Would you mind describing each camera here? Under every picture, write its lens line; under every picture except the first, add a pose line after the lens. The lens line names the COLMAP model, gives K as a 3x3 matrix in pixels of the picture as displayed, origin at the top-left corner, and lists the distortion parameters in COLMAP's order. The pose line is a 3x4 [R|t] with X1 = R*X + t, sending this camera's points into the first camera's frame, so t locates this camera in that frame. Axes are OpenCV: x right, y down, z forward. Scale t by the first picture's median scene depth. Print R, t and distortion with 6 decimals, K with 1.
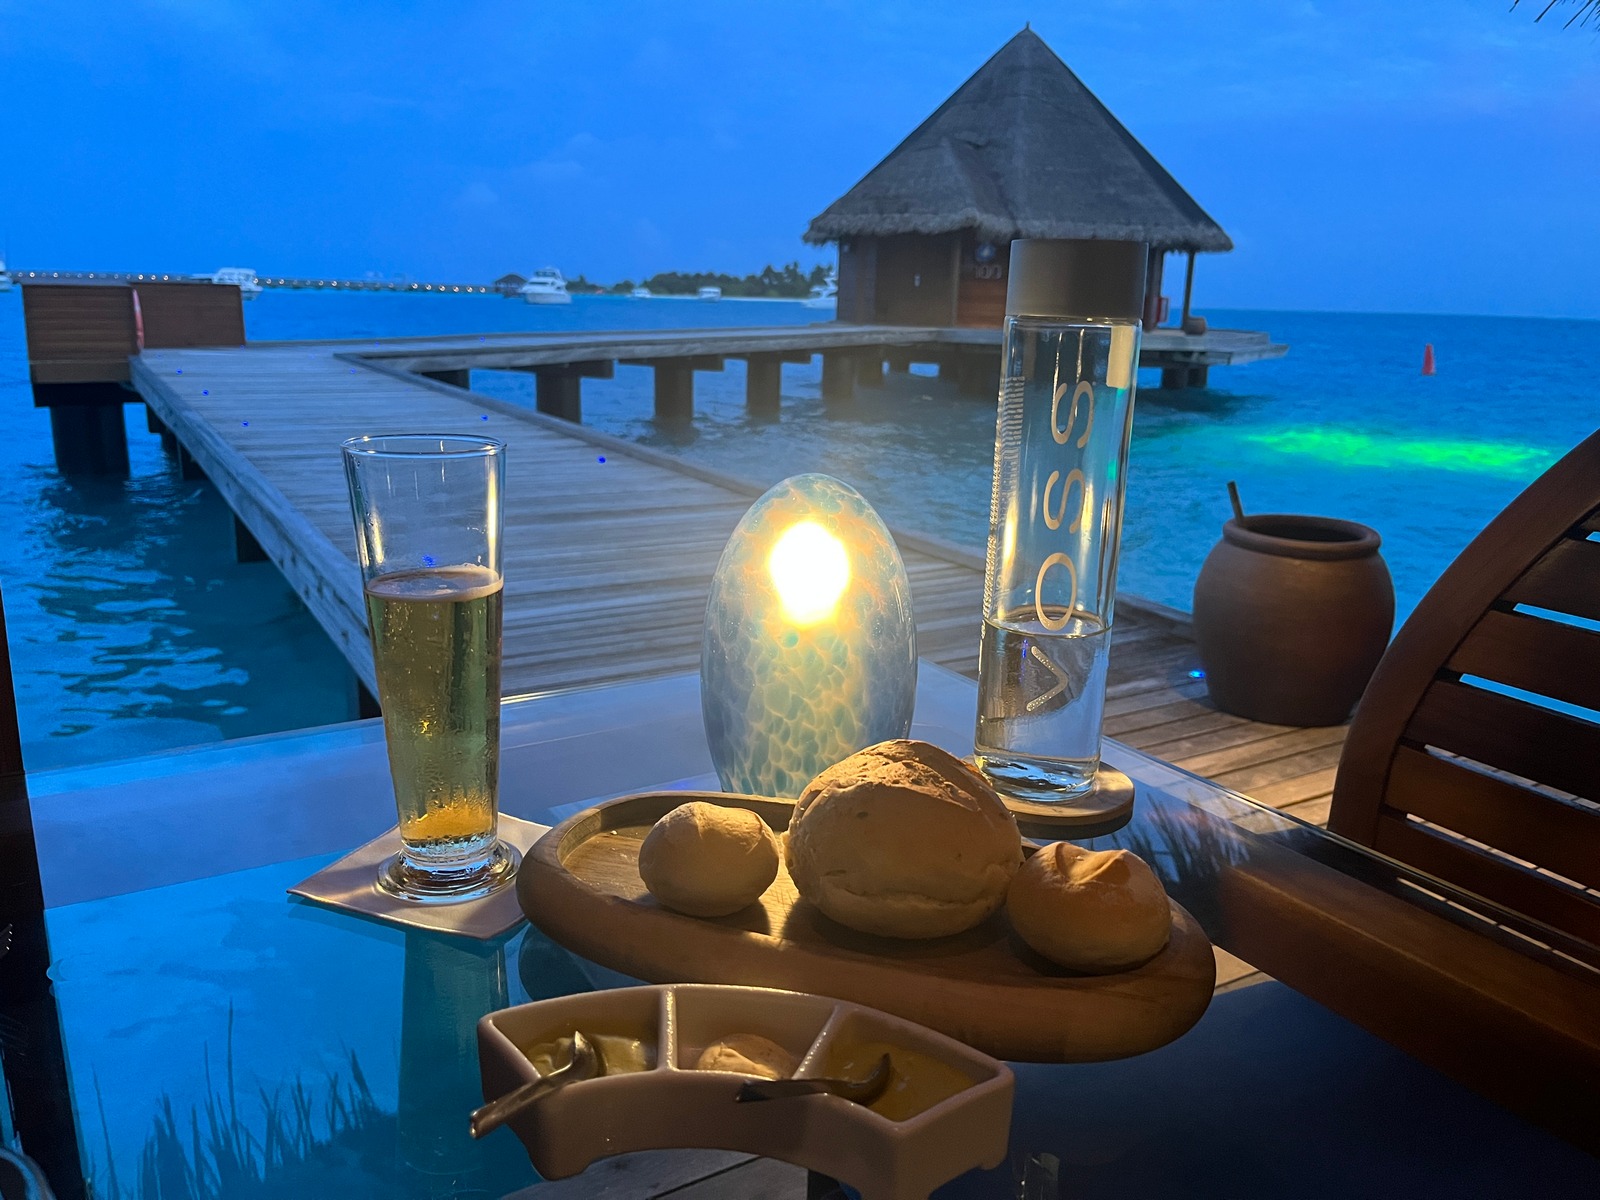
lens RADIAL K [[1231.2, 0, 800.0], [0, 1231.2, 600.0], [0, 0, 1]] dist [0.030807, -0.066991]
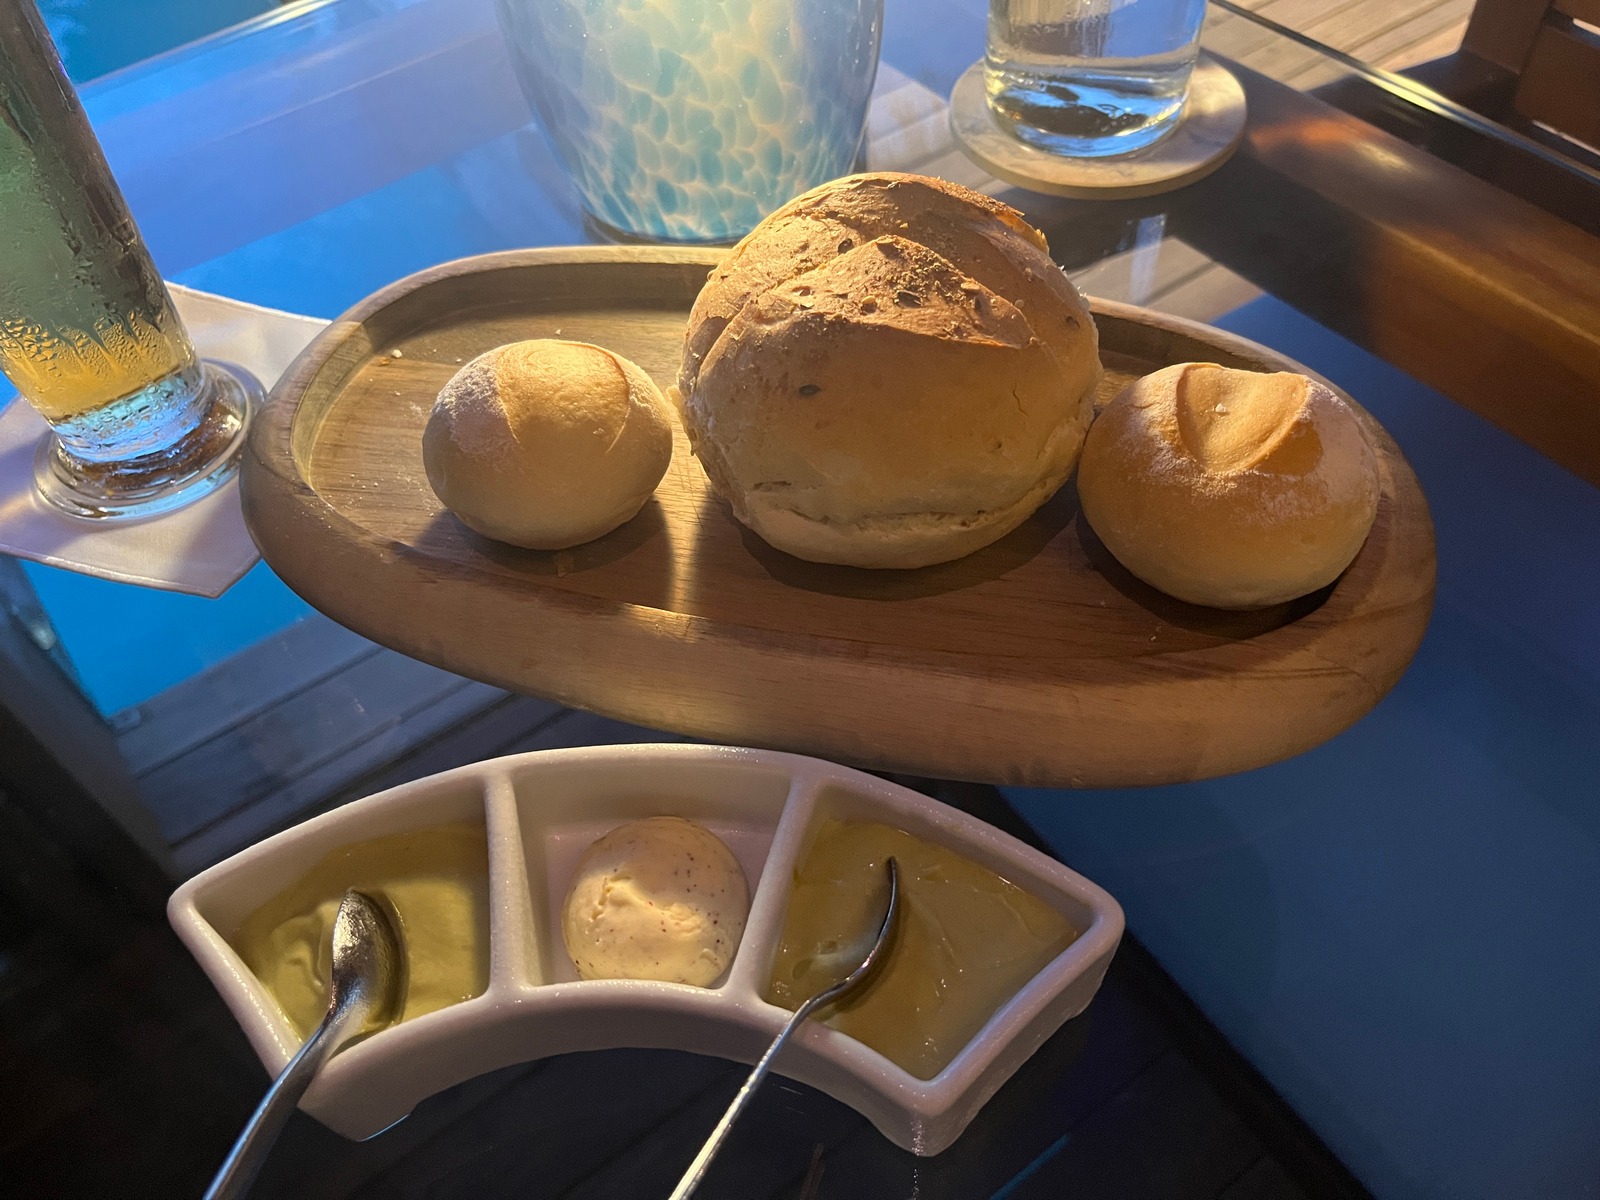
lens RADIAL K [[1231.2, 0, 800.0], [0, 1231.2, 600.0], [0, 0, 1]] dist [0.030807, -0.066991]
pose [[0.992747, -0.119042, -0.016794, 0.041484], [0.104757, 0.788034, 0.606653, -0.063673], [-0.058983, -0.604013, 0.794789, 0.495241]]
